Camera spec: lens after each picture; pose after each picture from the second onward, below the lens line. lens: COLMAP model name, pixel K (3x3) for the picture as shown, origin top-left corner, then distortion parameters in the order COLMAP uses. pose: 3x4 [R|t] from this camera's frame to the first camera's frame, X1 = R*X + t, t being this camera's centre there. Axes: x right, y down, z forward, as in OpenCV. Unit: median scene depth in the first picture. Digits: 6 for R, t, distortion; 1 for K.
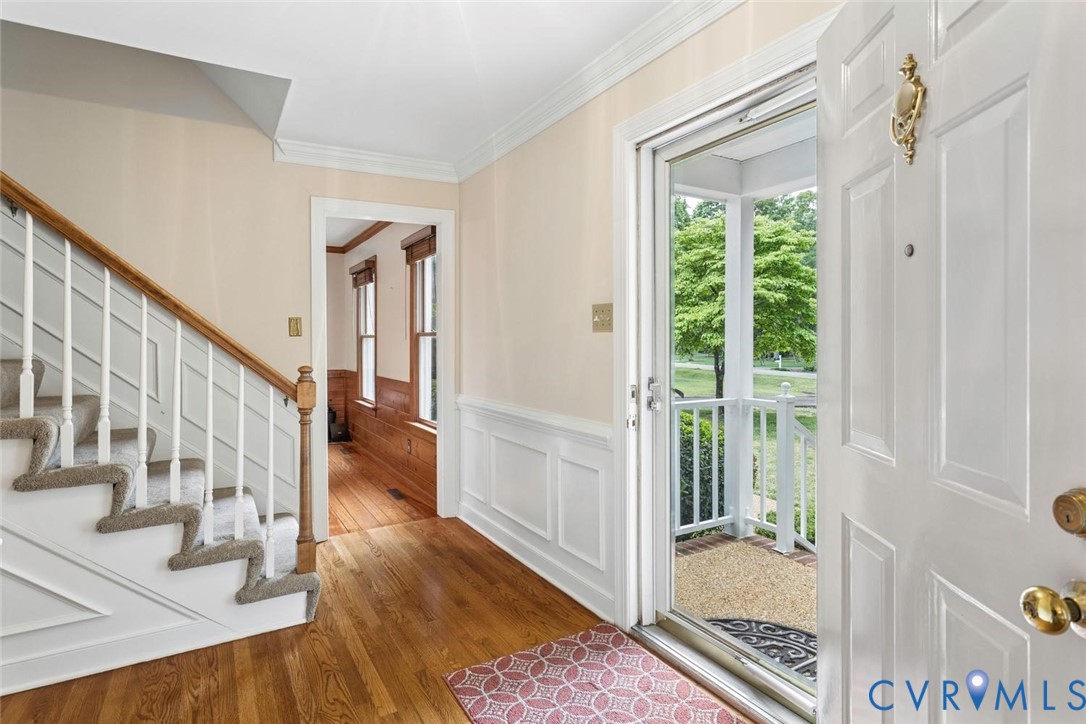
lens RADIAL K [[574.8, 0, 543.4], [0, 574.8, 354.0], [0, 0, 1]] dist [0.001091, 0.000023]
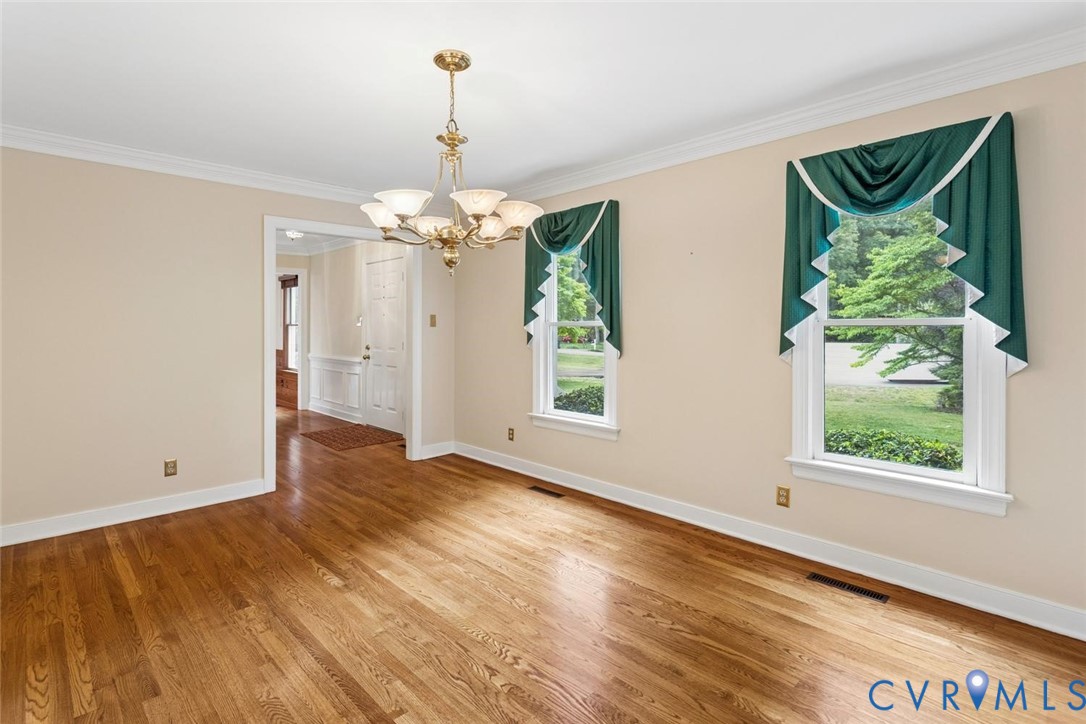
lens RADIAL K [[517.4, 0, 544.5], [0, 517.4, 339.4], [0, 0, 1]] dist [-0.003097, 0.001220]
pose [[0.966662, 0.002587, 0.256042, 0.187483], [-0.003064, 0.999994, 0.001464, 0.009847], [-0.256037, -0.002199, 0.966665, -0.987138]]
